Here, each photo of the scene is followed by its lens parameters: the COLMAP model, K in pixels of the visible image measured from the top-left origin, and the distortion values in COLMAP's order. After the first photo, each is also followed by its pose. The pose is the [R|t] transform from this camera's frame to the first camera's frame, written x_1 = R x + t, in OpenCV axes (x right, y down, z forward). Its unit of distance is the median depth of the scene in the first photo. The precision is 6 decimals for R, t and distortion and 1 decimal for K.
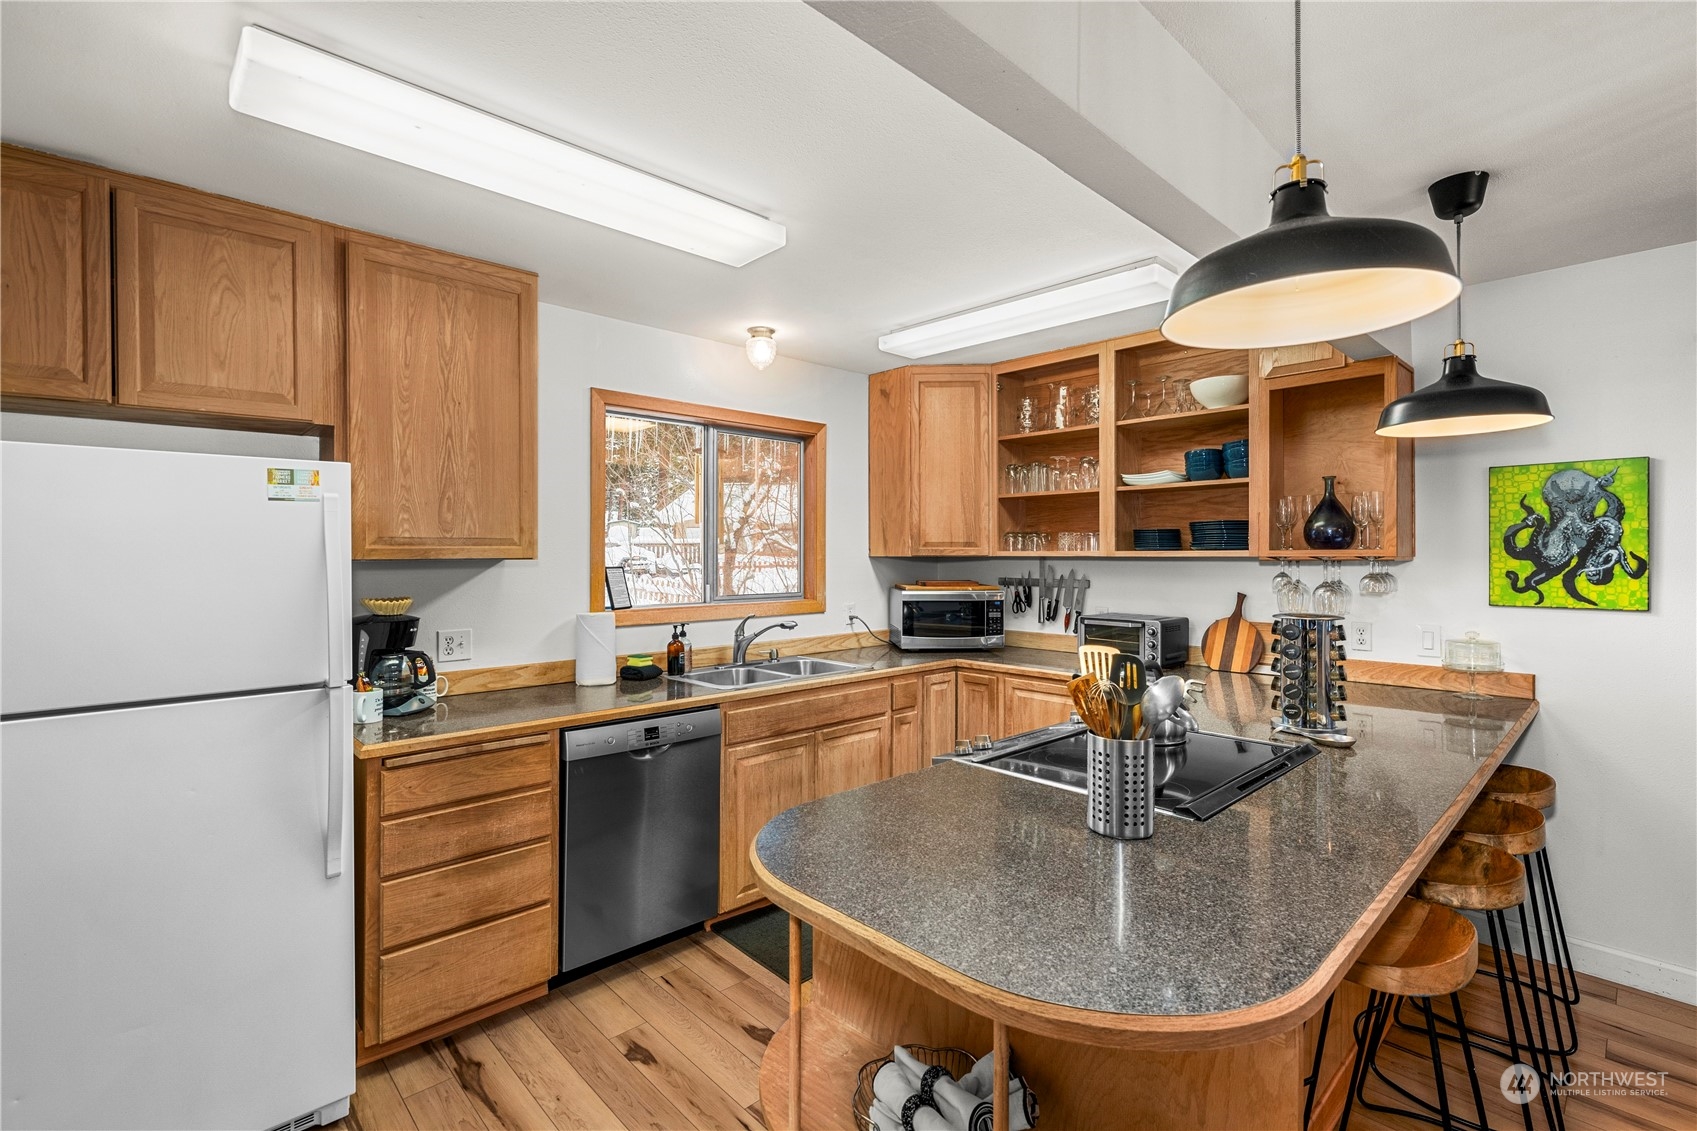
lens RADIAL K [[766.8, 0, 849.3], [0, 766.8, 552.3], [0, 0, 1]] dist [0.002109, -0.000238]
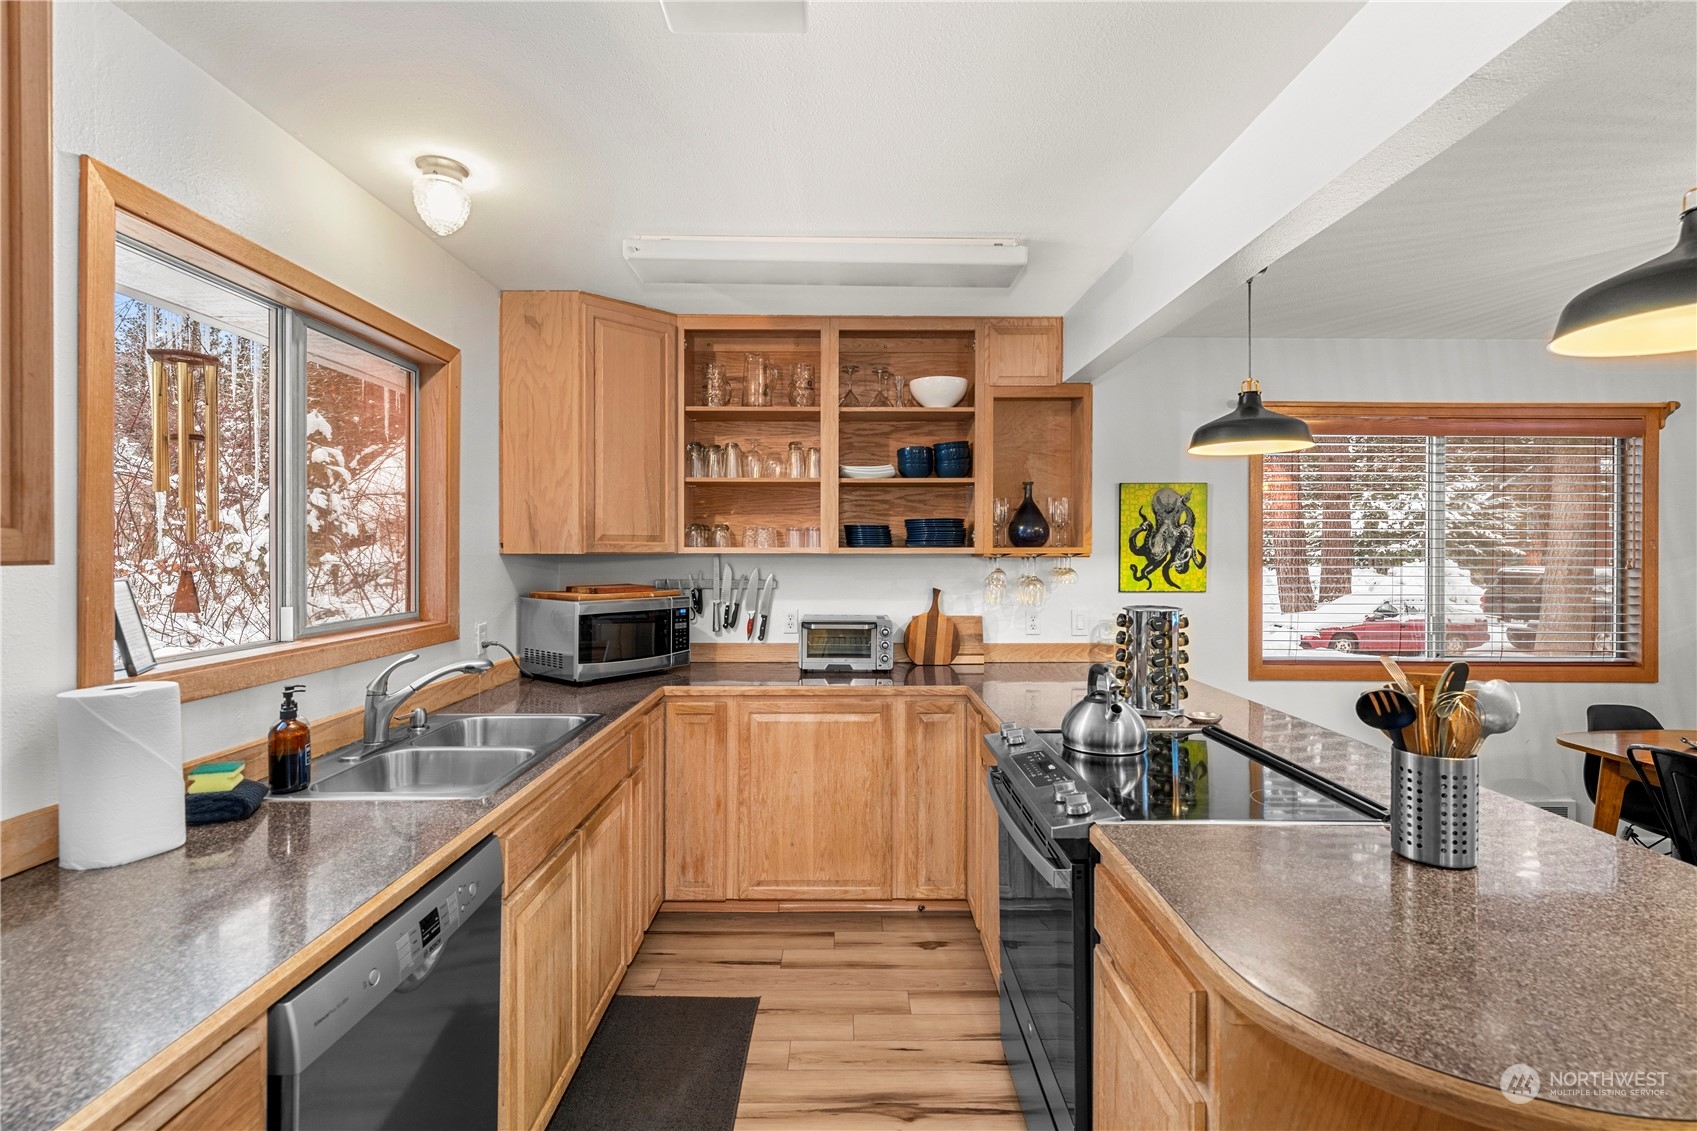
lens RADIAL K [[766.8, 0, 848.6], [0, 766.8, 551.6], [0, 0, 1]] dist [0.002109, -0.000238]
pose [[0.683760, -0.000390, 0.729707, -0.411815], [-0.002795, 0.999991, 0.003153, 0.000055], [-0.729702, -0.004195, 0.683753, 0.465267]]
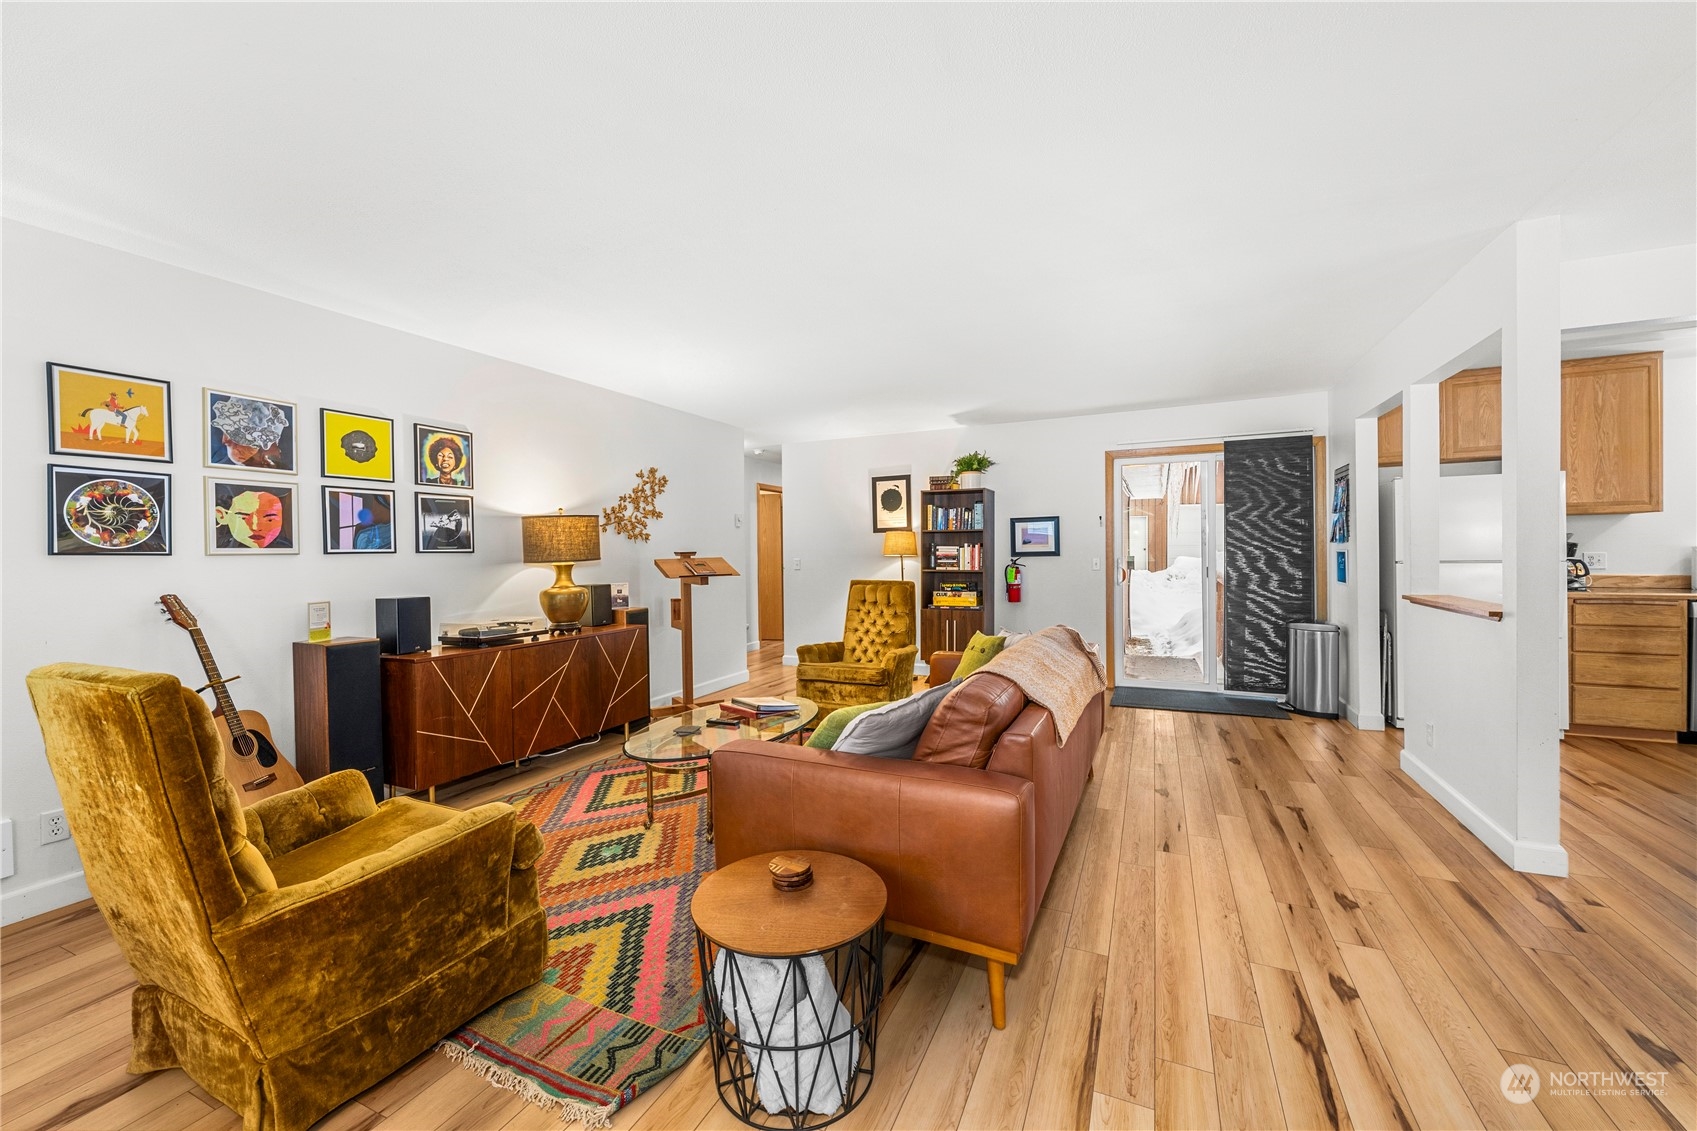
lens RADIAL K [[671.5, 0, 849.9], [0, 671.5, 556.8], [0, 0, 1]] dist [-0.000060, 0.000073]
pose [[0.367280, 0.003487, -0.930104, 0.348644], [0.013824, 0.999862, 0.009207, 0.073030], [0.930008, -0.016239, 0.367181, -1.328329]]
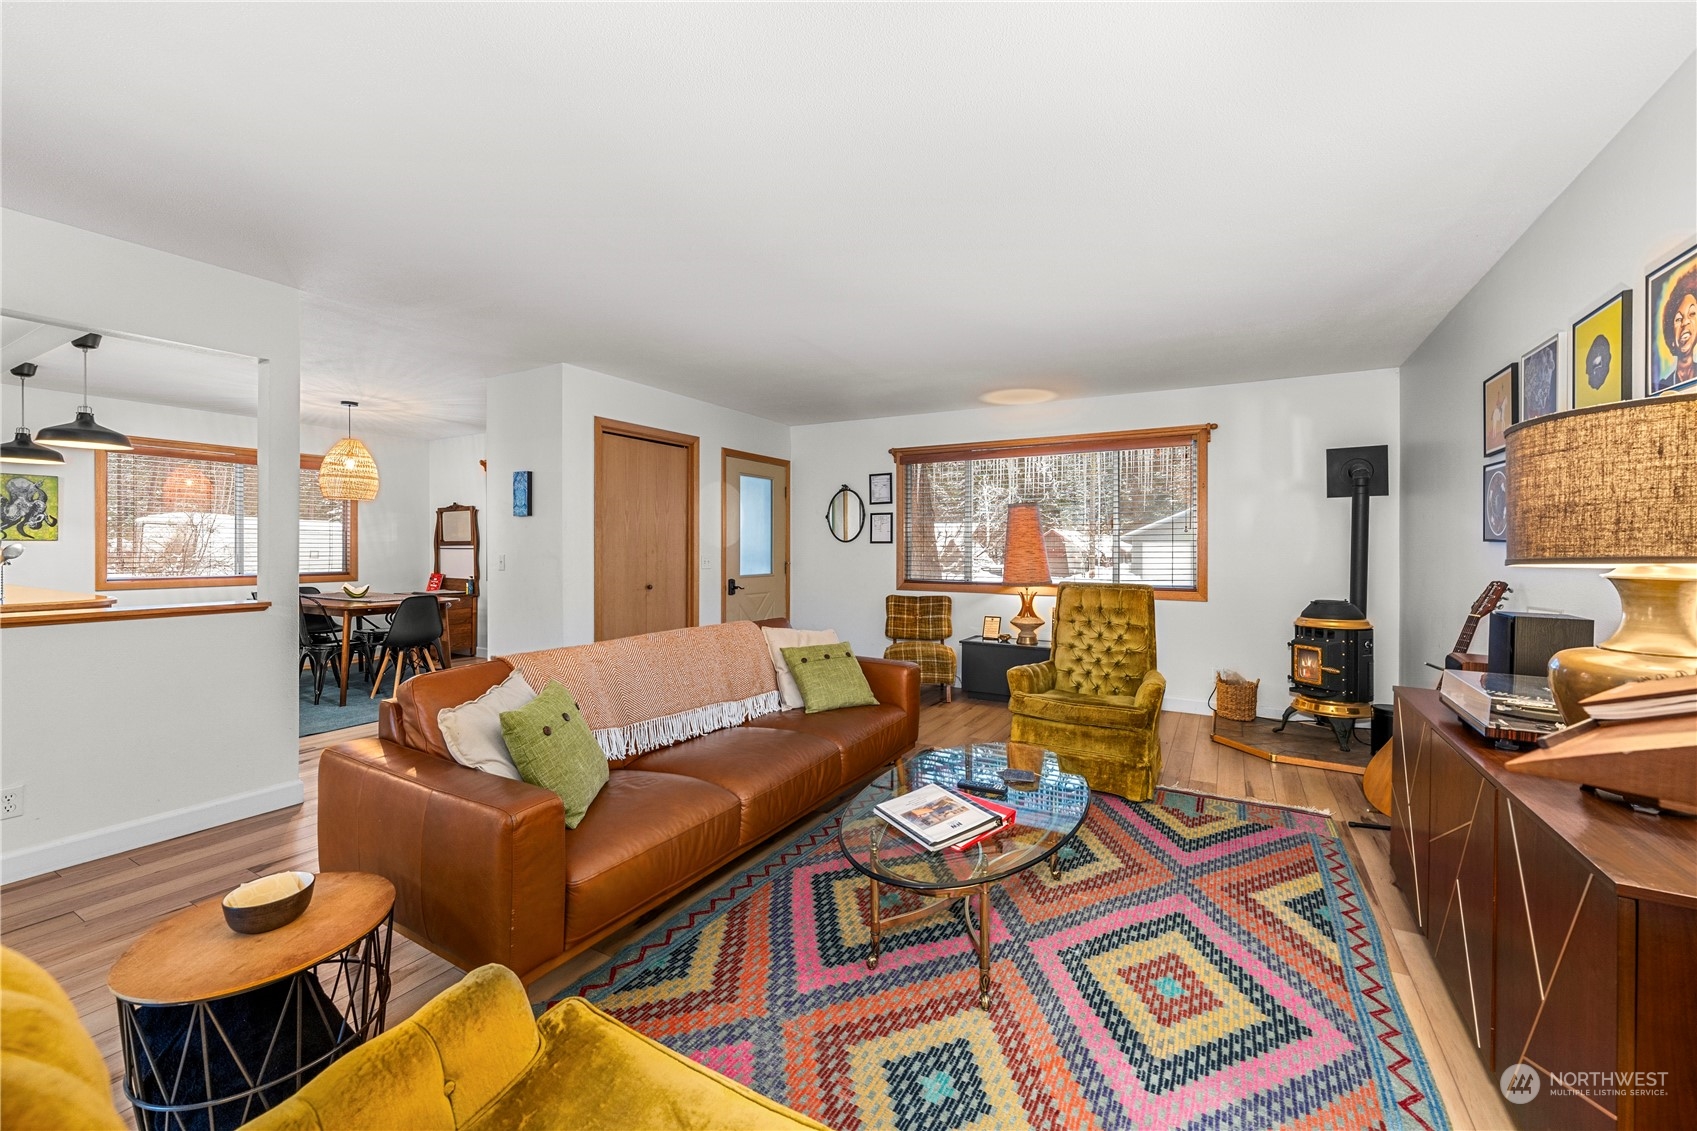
lens RADIAL K [[671.5, 0, 848.1], [0, 671.5, 545.7], [0, 0, 1]] dist [-0.000060, 0.000073]
pose [[-0.286075, -0.001652, 0.958206, -1.556801], [-0.004116, 0.999991, 0.000495, 0.075435], [-0.958199, -0.003803, -0.286079, -0.717659]]
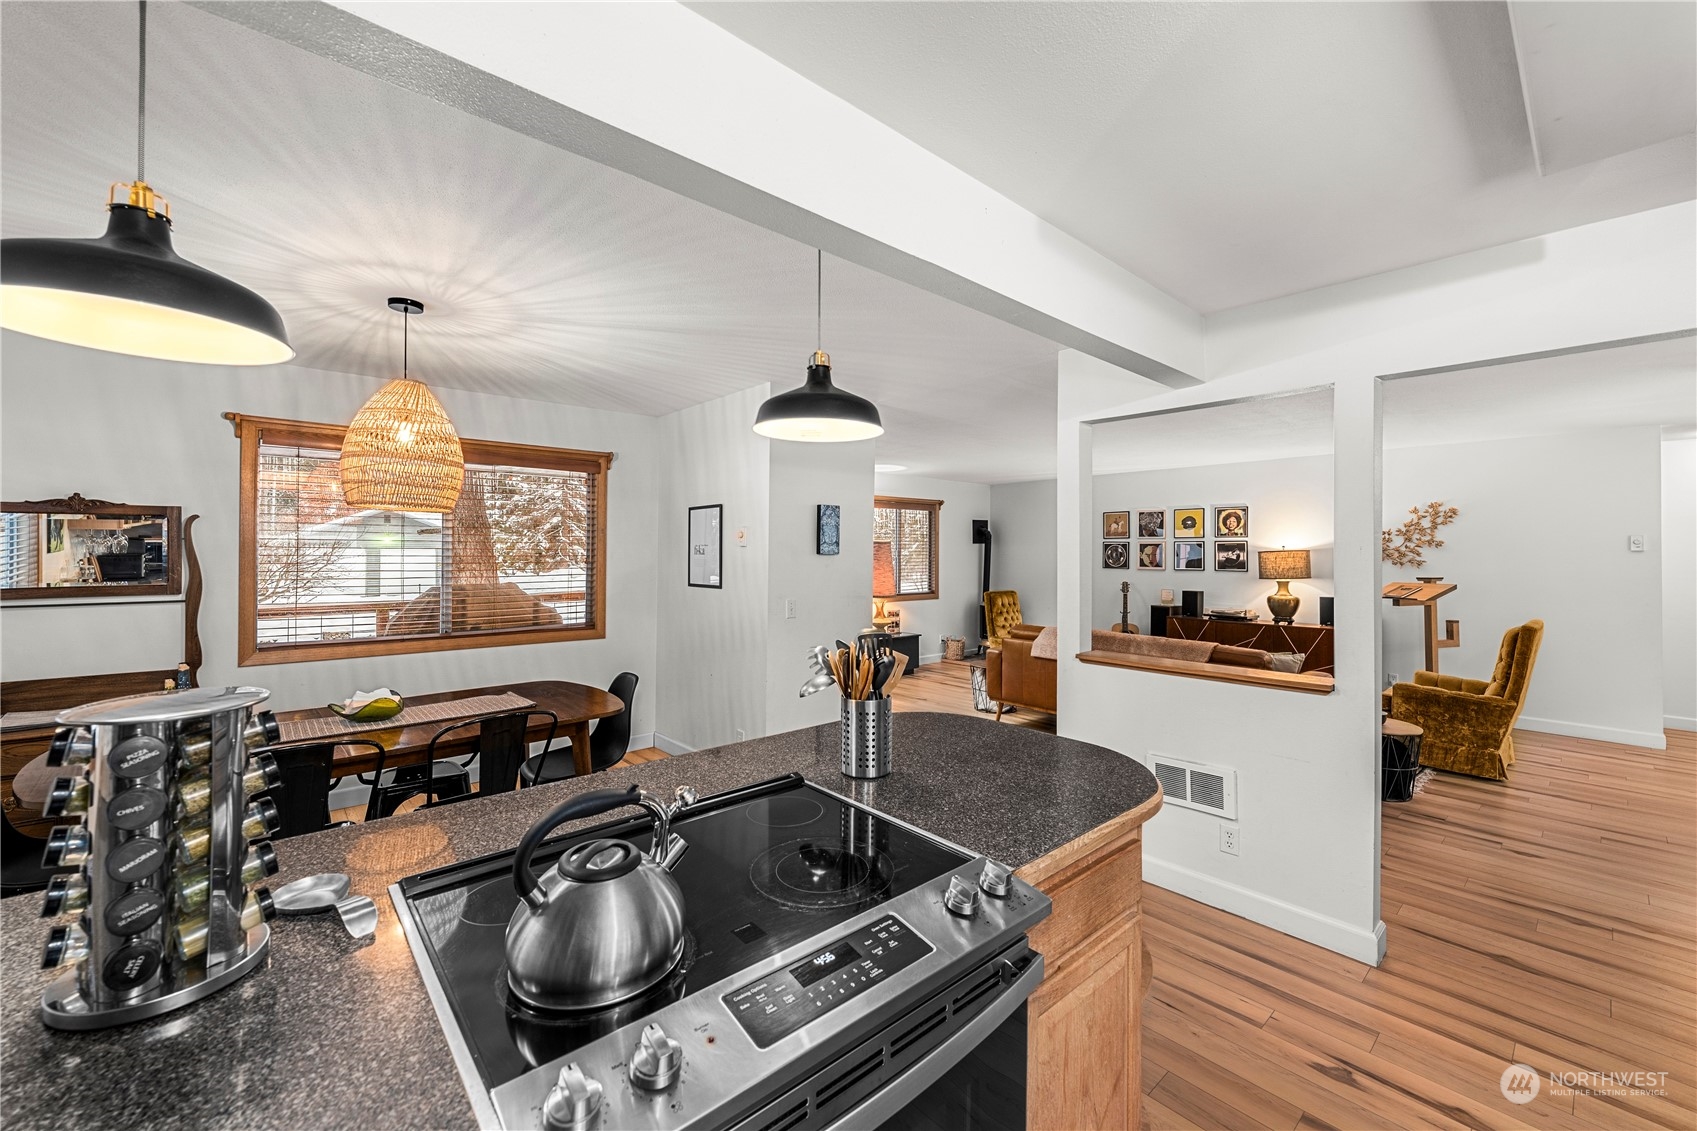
lens RADIAL K [[671.5, 0, 851.4], [0, 671.5, 553.1], [0, 0, 1]] dist [-0.000060, 0.000073]
pose [[-0.999120, -0.004827, 0.041676, 0.169373], [-0.004817, 0.999988, 0.000332, 0.002016], [-0.041677, 0.000131, -0.999131, 1.098284]]
